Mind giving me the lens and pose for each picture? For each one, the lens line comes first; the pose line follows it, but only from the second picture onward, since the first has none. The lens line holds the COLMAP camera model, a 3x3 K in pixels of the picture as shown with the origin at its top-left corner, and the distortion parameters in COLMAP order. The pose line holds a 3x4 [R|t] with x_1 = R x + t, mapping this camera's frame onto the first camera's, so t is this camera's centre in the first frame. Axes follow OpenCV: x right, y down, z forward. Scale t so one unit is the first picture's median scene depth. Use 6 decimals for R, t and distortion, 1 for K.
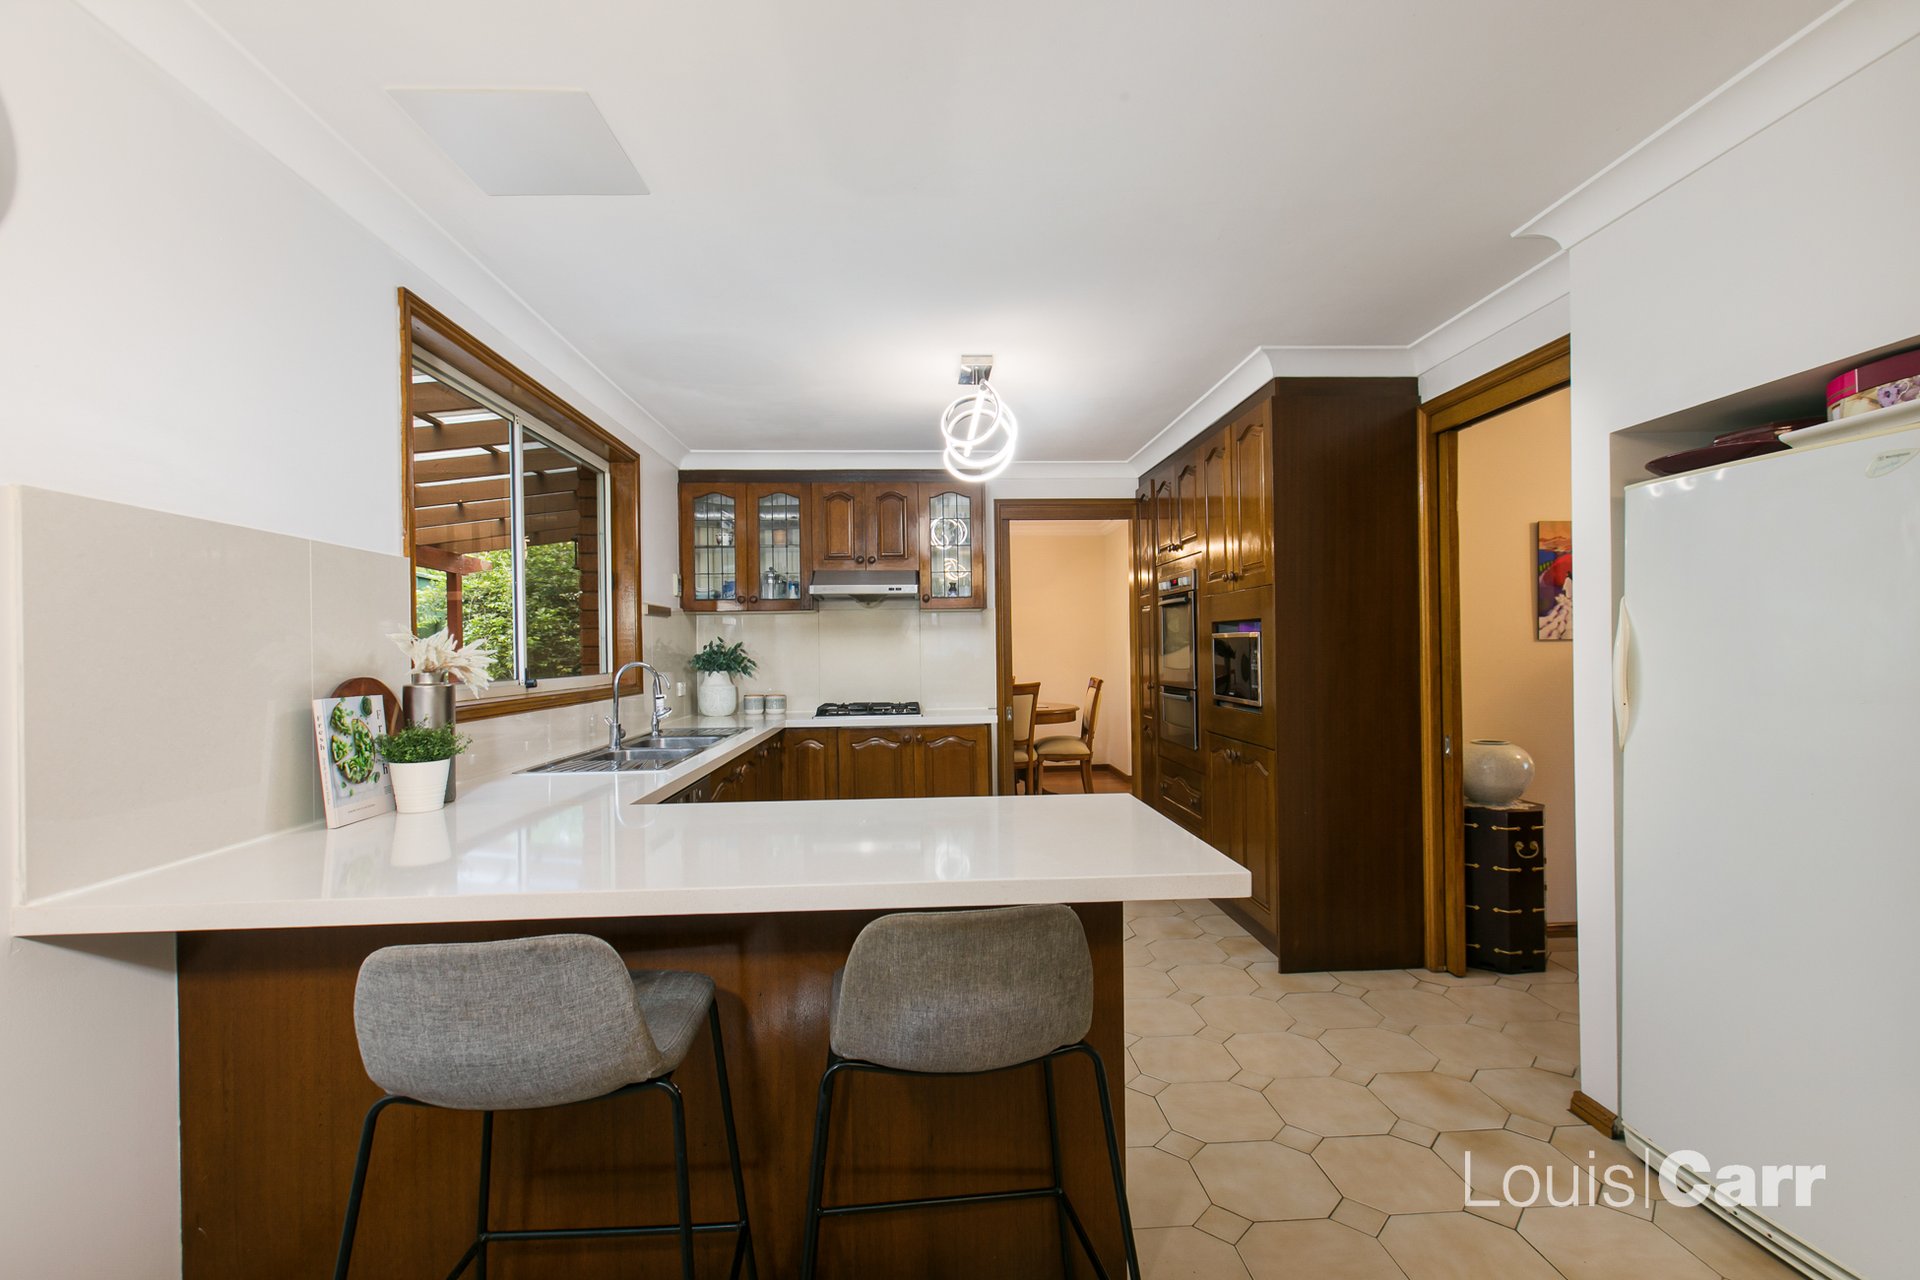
lens RADIAL K [[869.4, 0, 960.6], [0, 869.4, 652.1], [0, 0, 1]] dist [-0.000855, -0.000099]
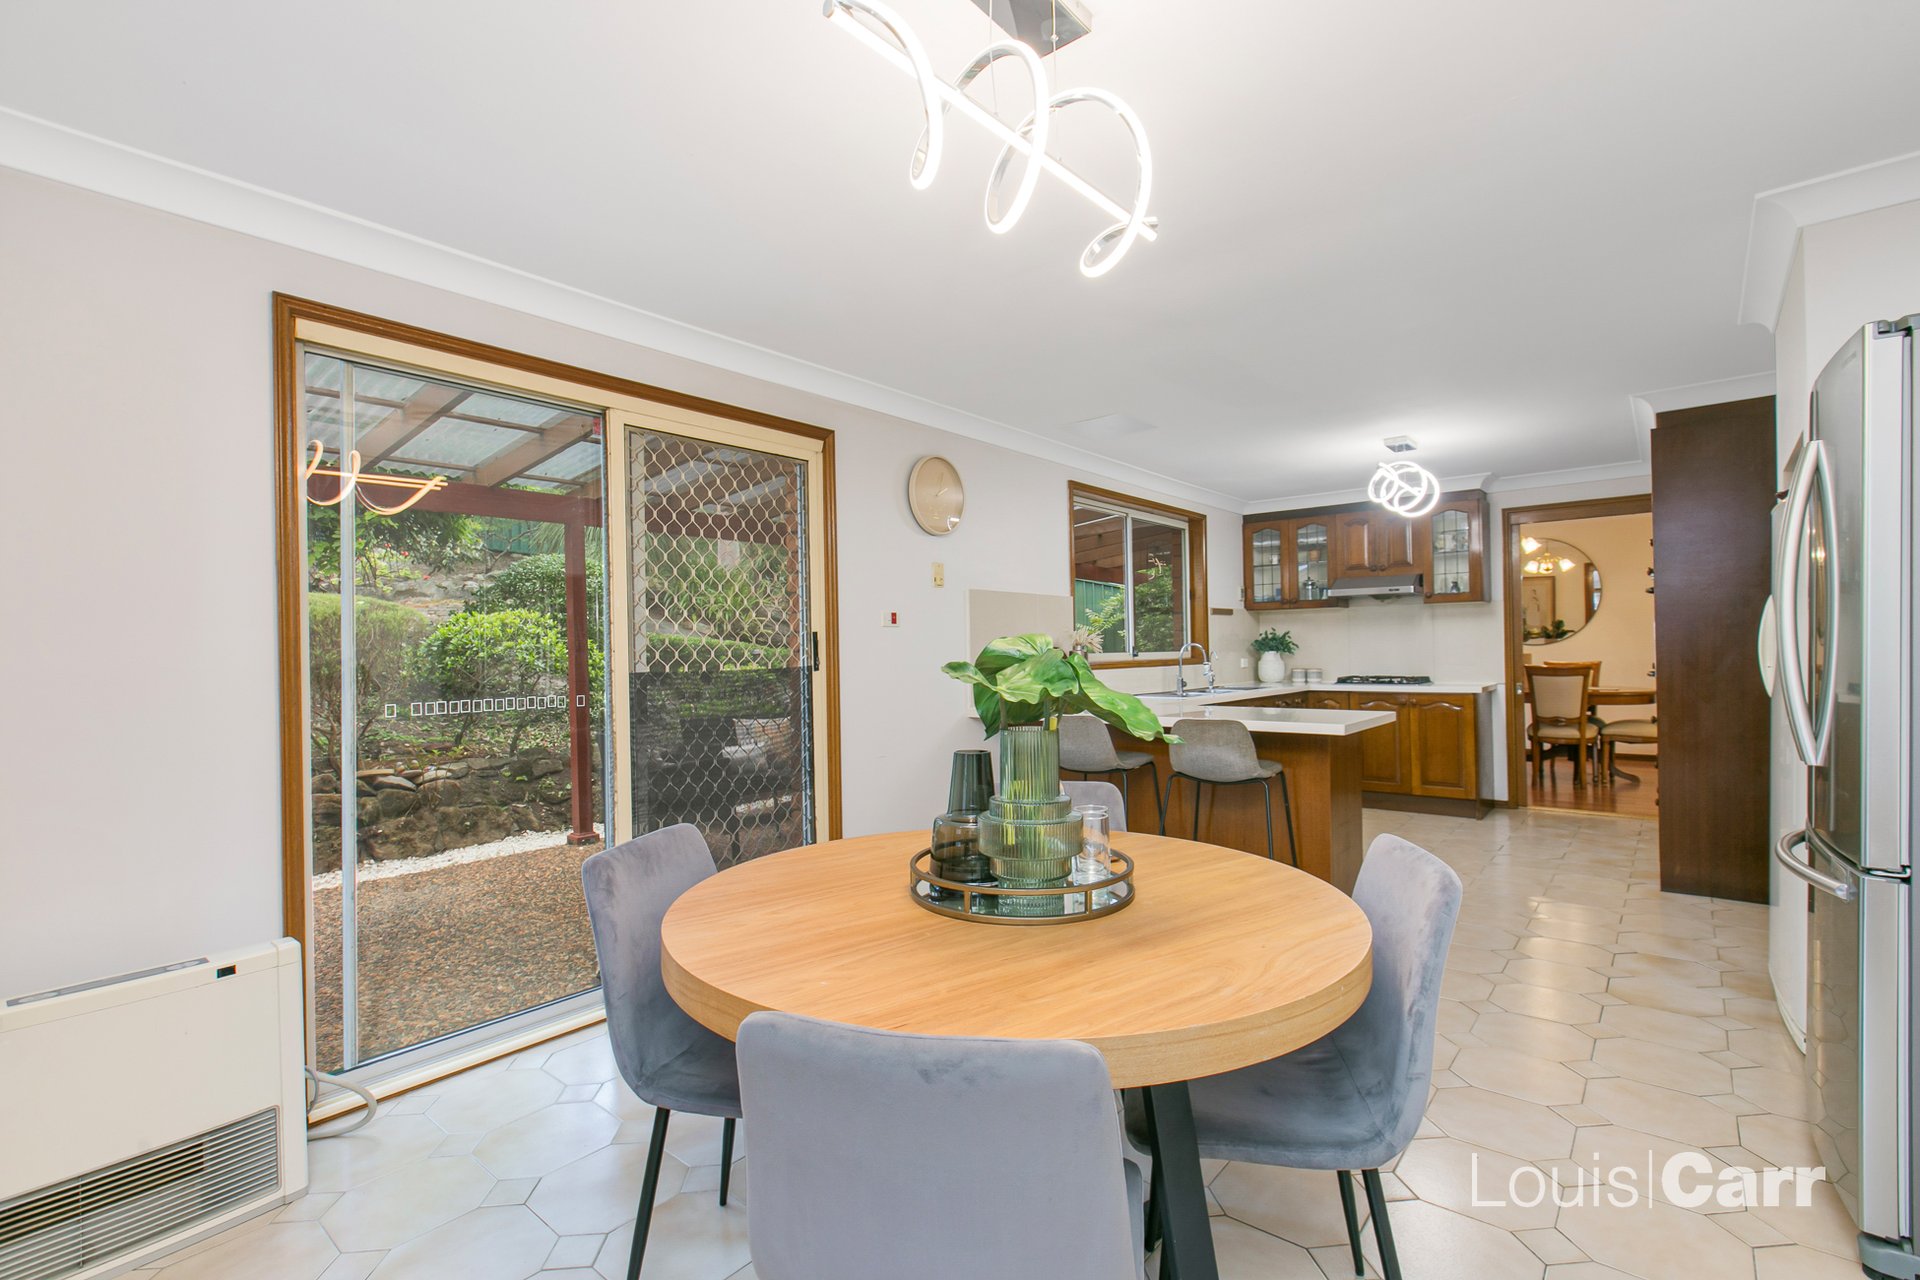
lens RADIAL K [[869.4, 0, 960.6], [0, 869.4, 652.1], [0, 0, 1]] dist [-0.000855, -0.000099]
pose [[0.728241, 0.002573, -0.685317, 0.339479], [0.004458, 0.999954, 0.008492, 0.009123], [0.685307, -0.009240, 0.728196, -0.408741]]
